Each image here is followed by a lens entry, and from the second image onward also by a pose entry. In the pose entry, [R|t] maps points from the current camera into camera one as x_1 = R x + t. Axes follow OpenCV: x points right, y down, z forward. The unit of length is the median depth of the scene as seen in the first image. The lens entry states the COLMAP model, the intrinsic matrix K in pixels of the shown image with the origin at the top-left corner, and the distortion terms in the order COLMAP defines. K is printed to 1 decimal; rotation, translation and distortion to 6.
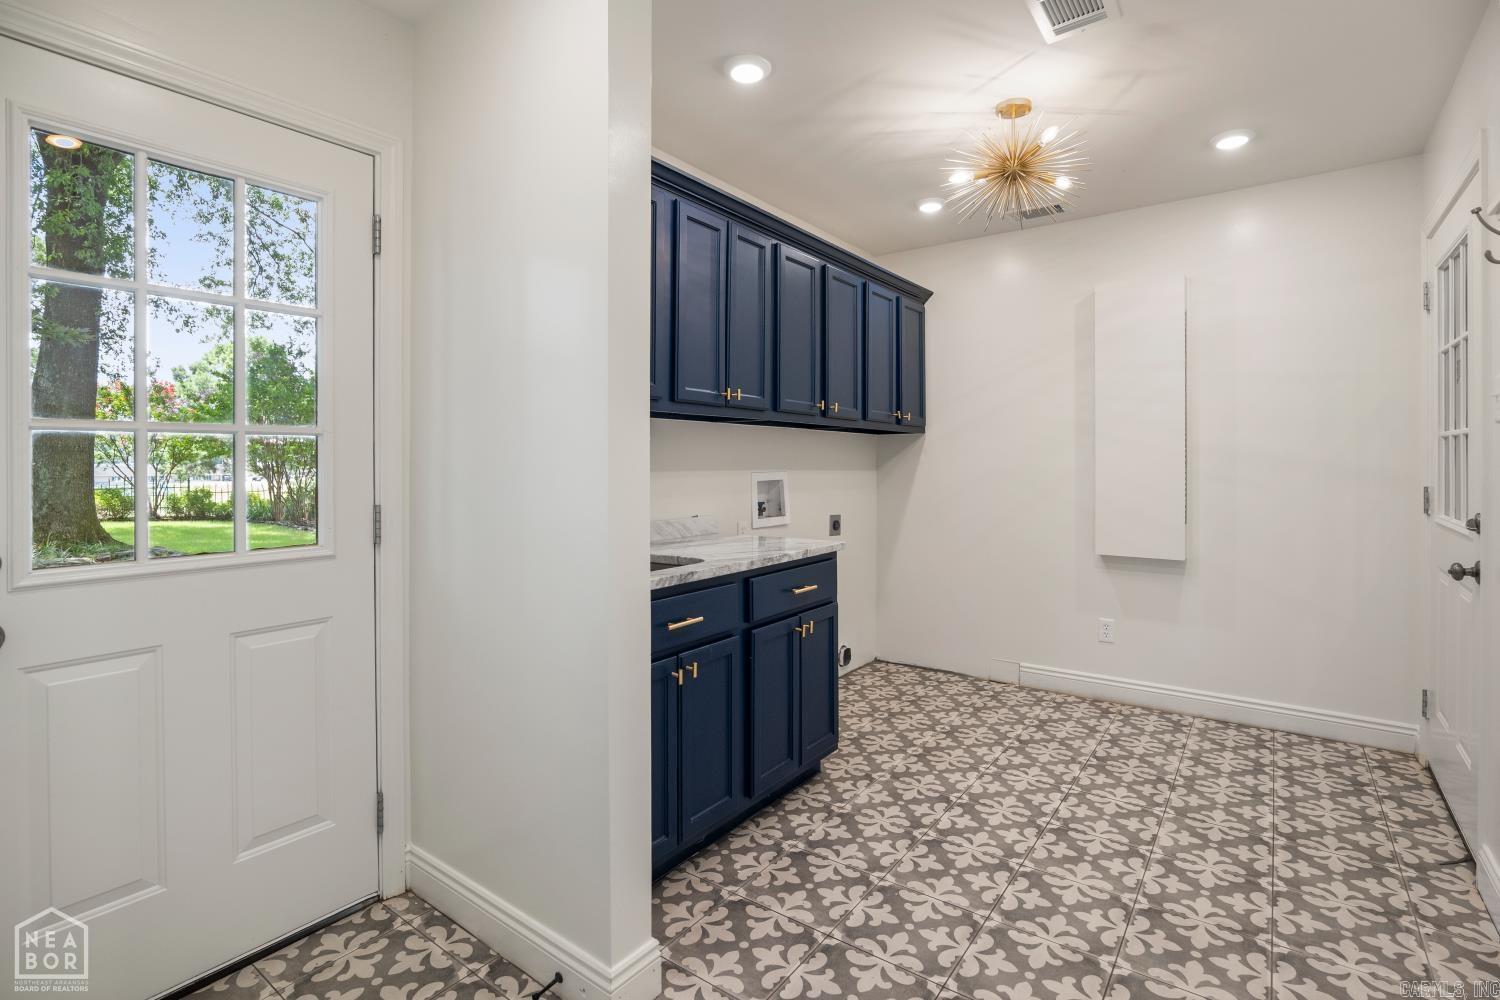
lens RADIAL K [[703.4, 0, 739.9], [0, 703.4, 466.3], [0, 0, 1]] dist [-0.032300, 0.003919]
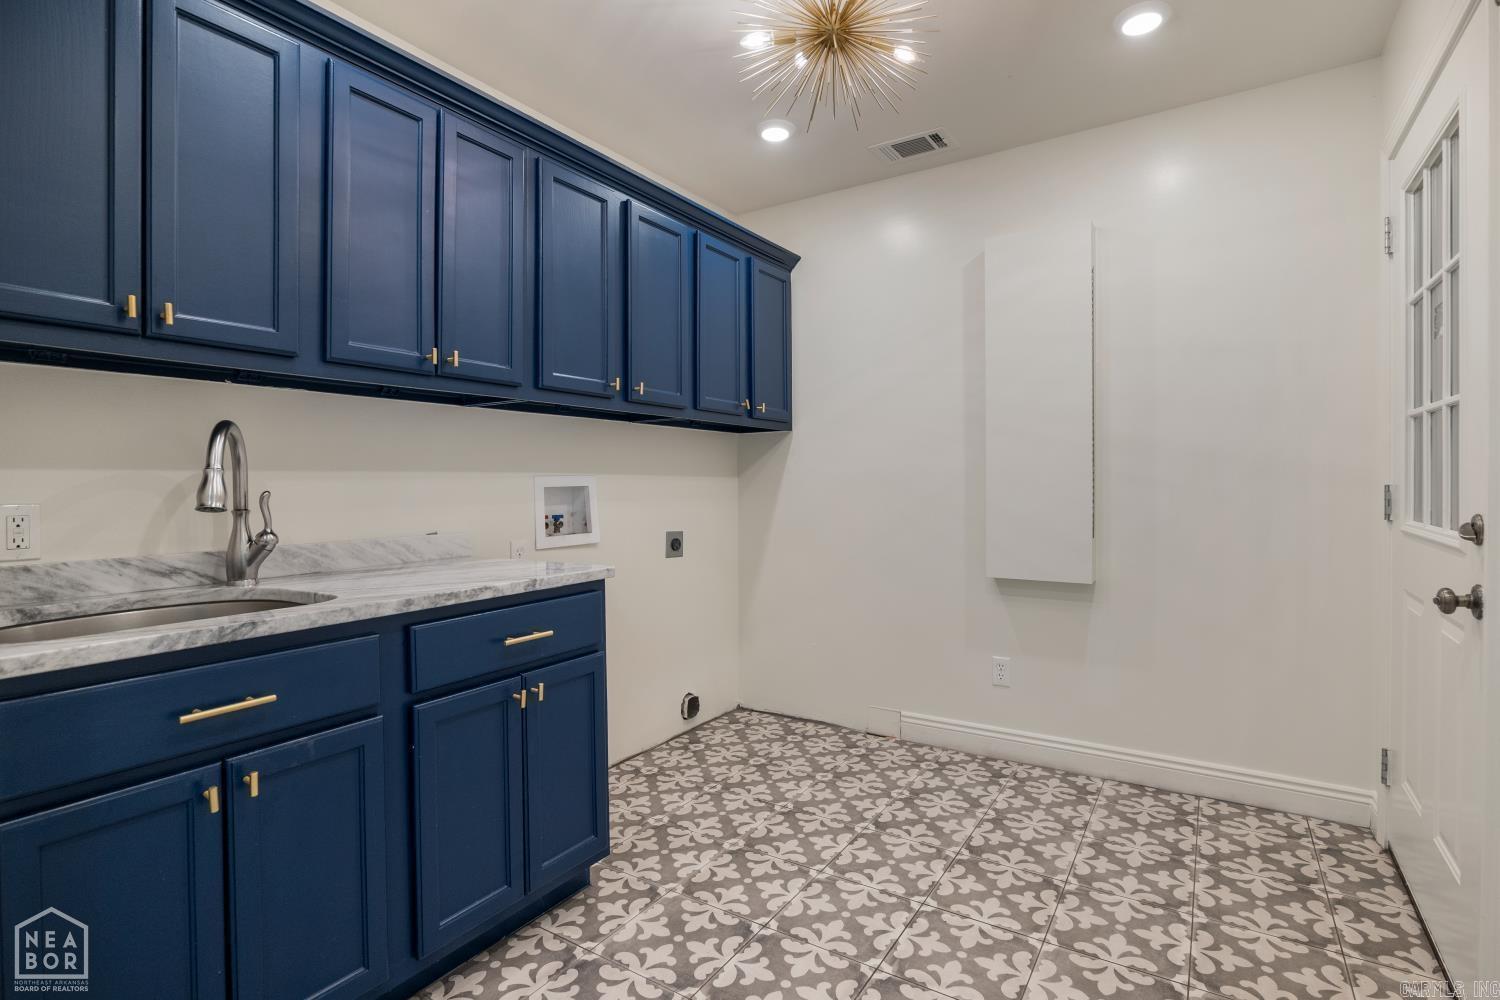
lens RADIAL K [[703.4, 0, 749.7], [0, 703.4, 496.4], [0, 0, 1]] dist [-0.032300, 0.003919]
pose [[0.997702, -0.007536, 0.067333, 0.230682], [0.006691, 0.999896, 0.012757, 0.027074], [-0.067422, -0.012277, 0.997649, 0.271401]]
